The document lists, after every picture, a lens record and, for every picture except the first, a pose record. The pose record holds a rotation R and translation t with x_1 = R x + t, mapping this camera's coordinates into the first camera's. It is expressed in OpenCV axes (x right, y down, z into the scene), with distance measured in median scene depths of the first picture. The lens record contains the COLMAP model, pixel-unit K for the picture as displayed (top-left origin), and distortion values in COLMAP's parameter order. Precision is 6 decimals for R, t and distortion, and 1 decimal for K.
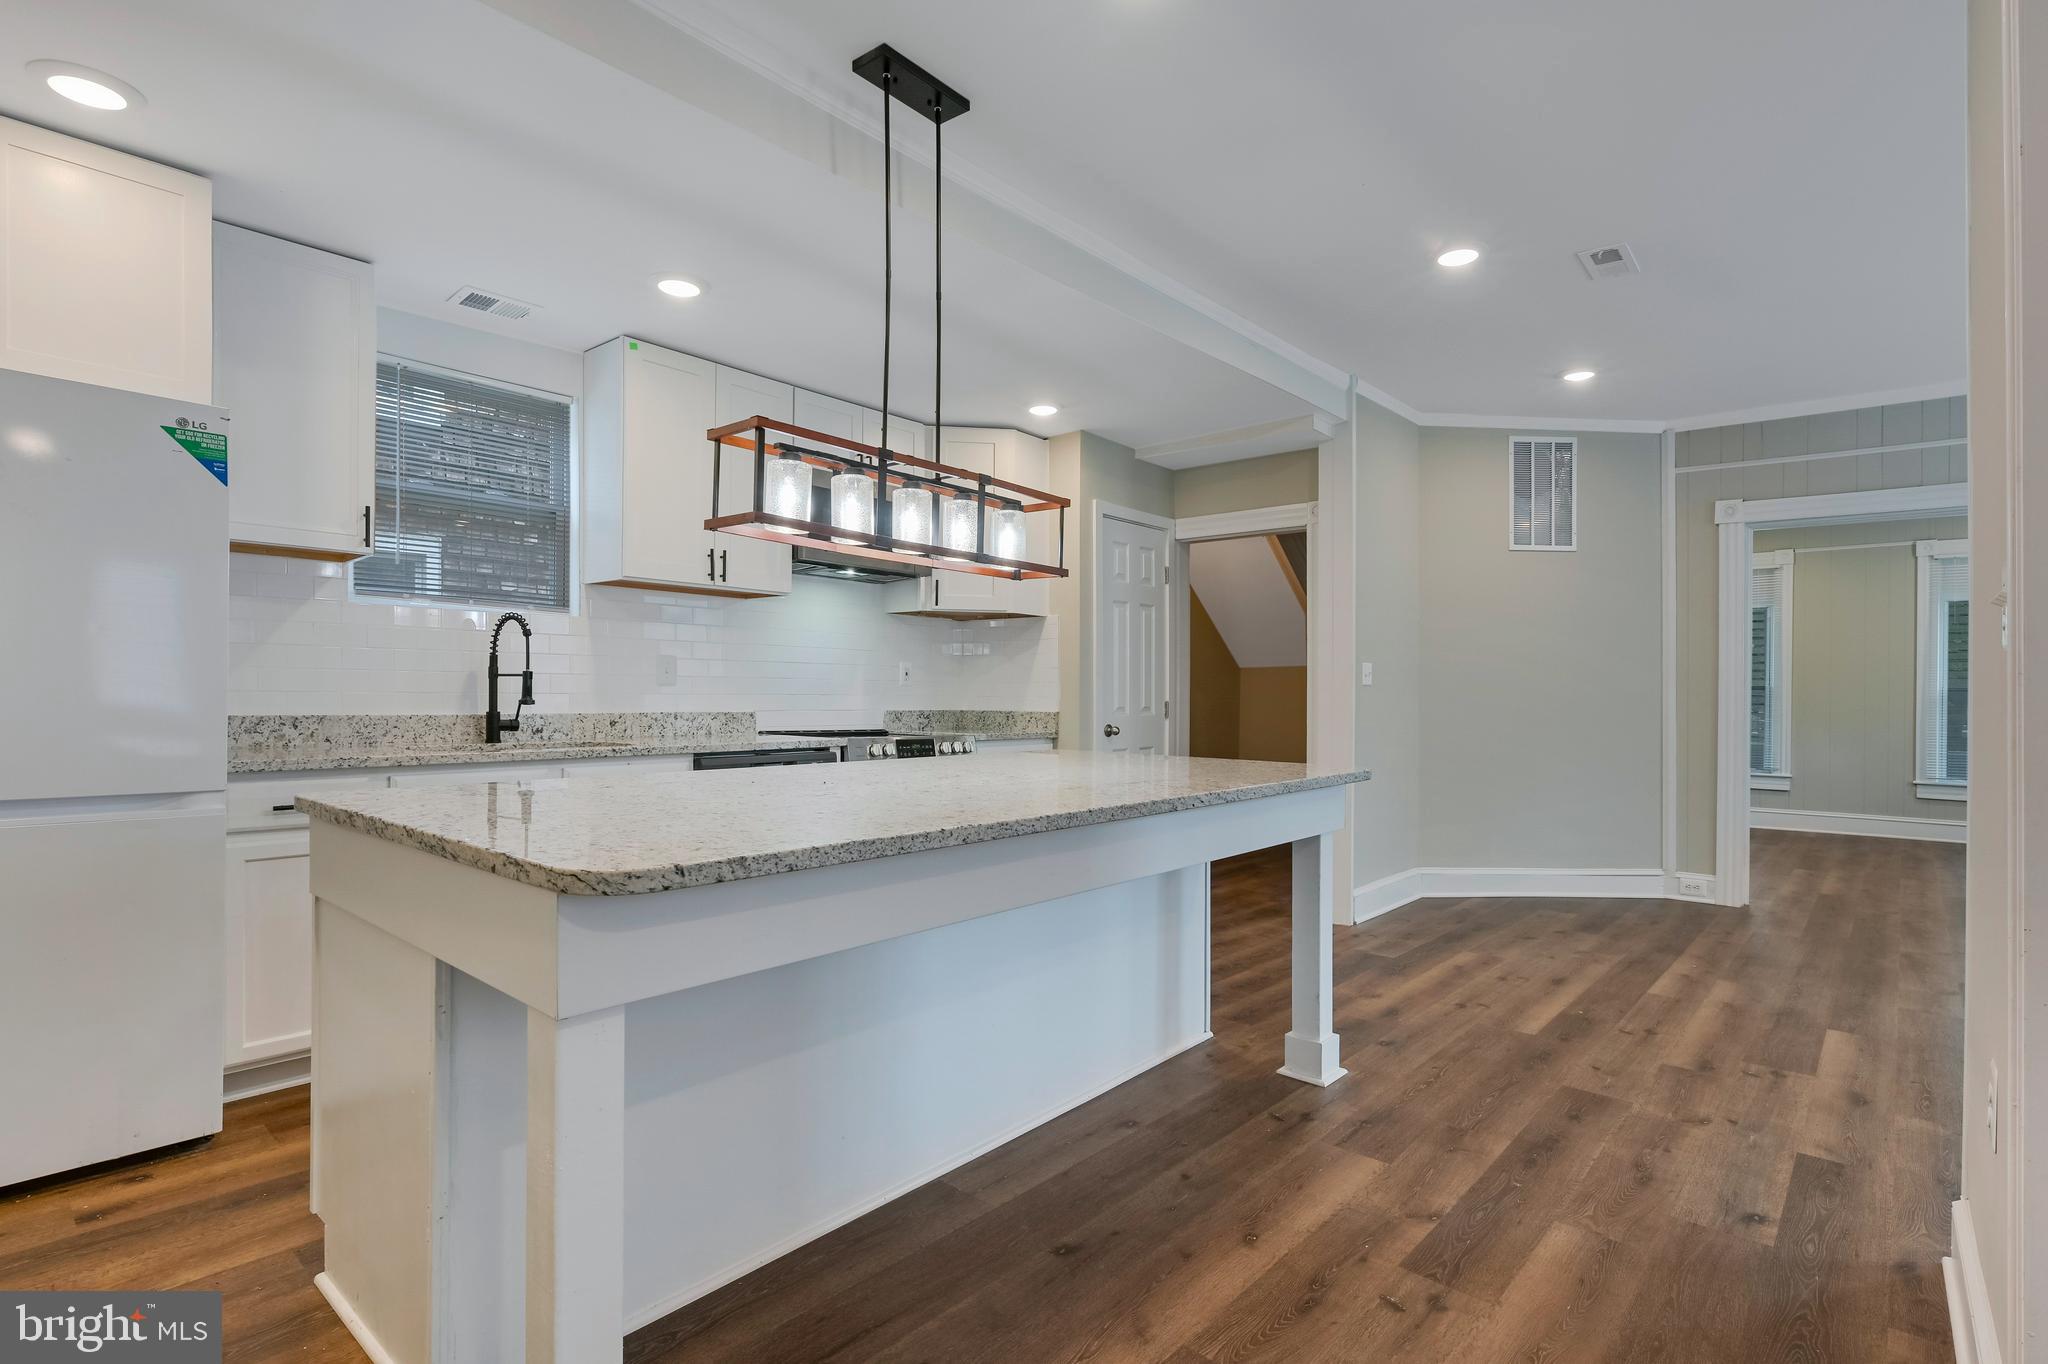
lens RADIAL K [[995.9, 0, 1010.0], [0, 995.9, 688.4], [0, 0, 1]] dist [-0.013075, -0.000776]
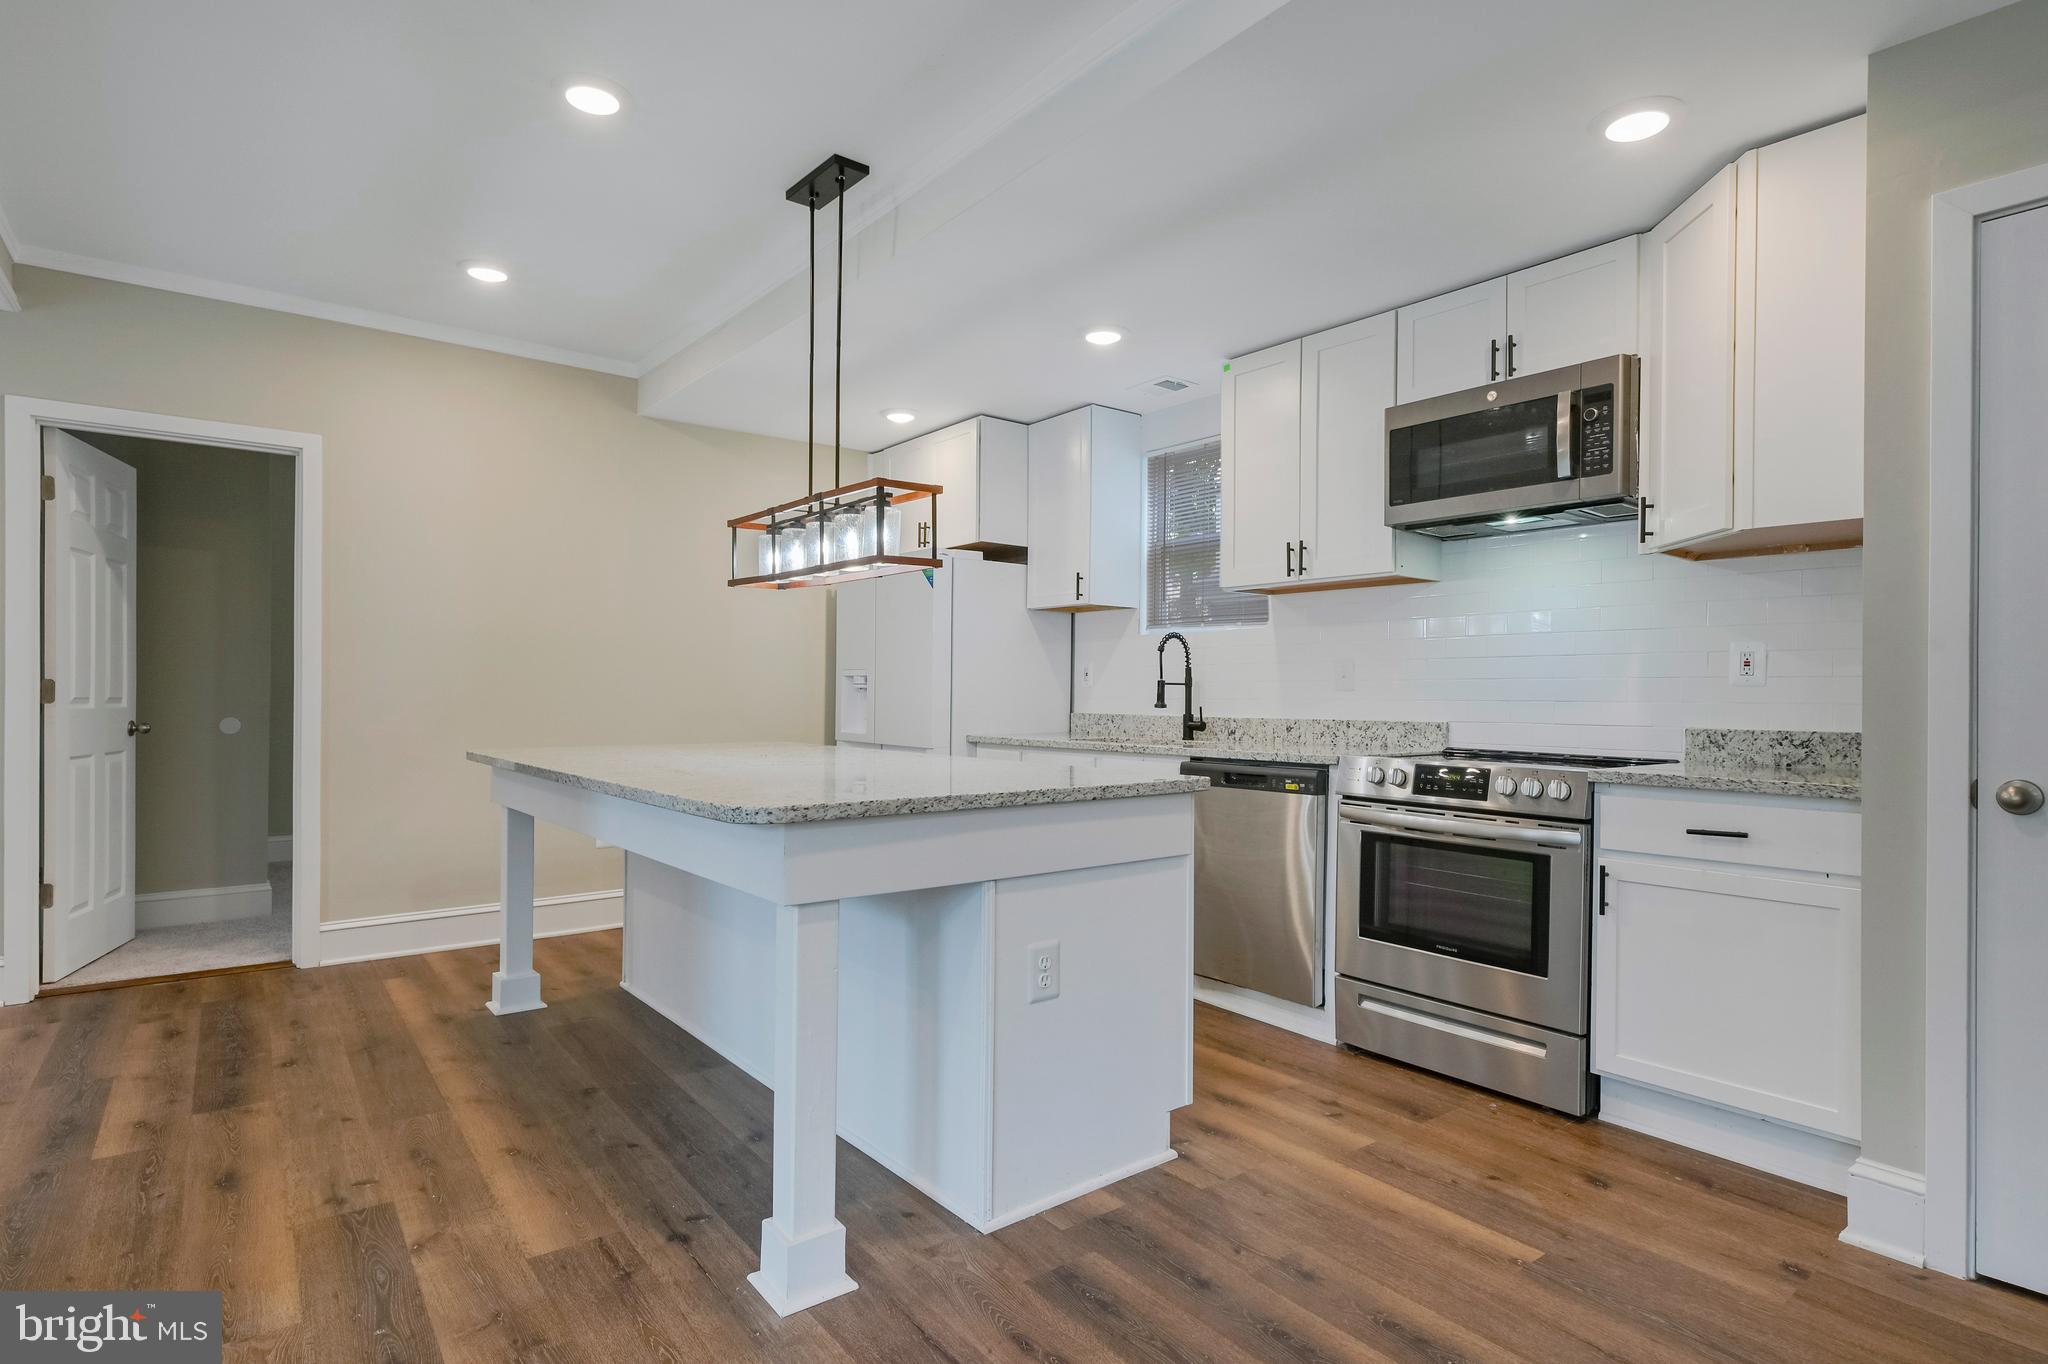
lens RADIAL K [[1042.9, 0, 1034.5], [0, 1042.9, 699.4], [0, 0, 1]] dist [-0.006569, -0.002944]
pose [[-0.174530, -0.008097, -0.984619, 0.903184], [-0.003773, 0.999964, -0.007554, 0.018484], [0.984645, 0.002396, -0.174555, 1.218669]]
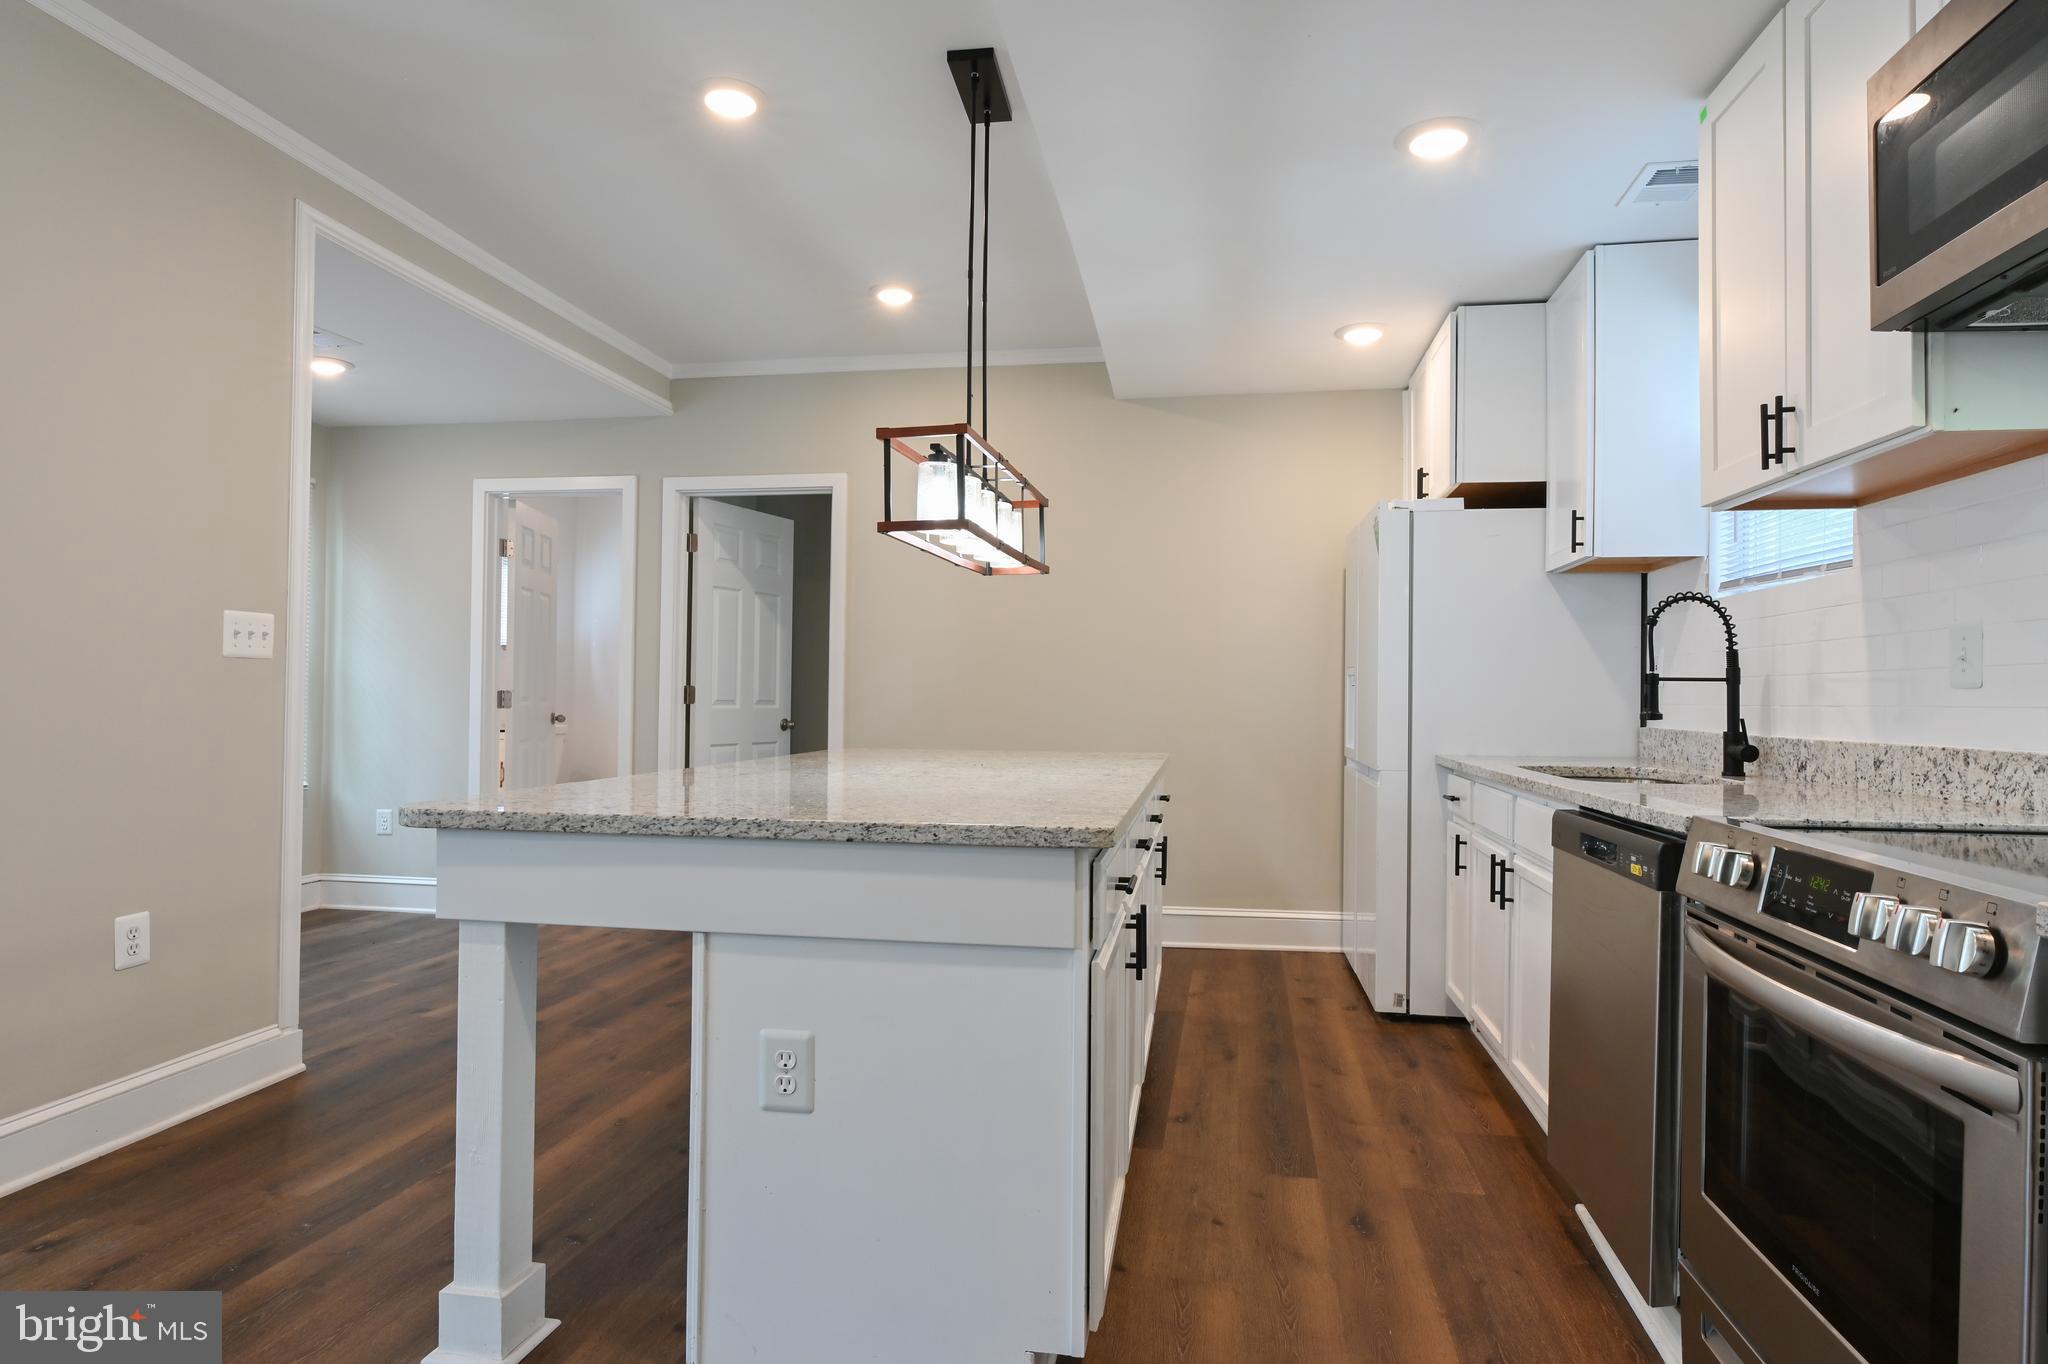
lens RADIAL K [[1117.5, 0, 1028.9], [0, 1117.5, 695.9], [0, 0, 1]] dist [-0.010982, 0.003294]
pose [[-0.847315, -0.019324, -0.530739, 0.376364], [-0.015836, 0.999813, -0.011120, 0.017369], [0.530854, -0.001018, -0.847463, 1.647759]]
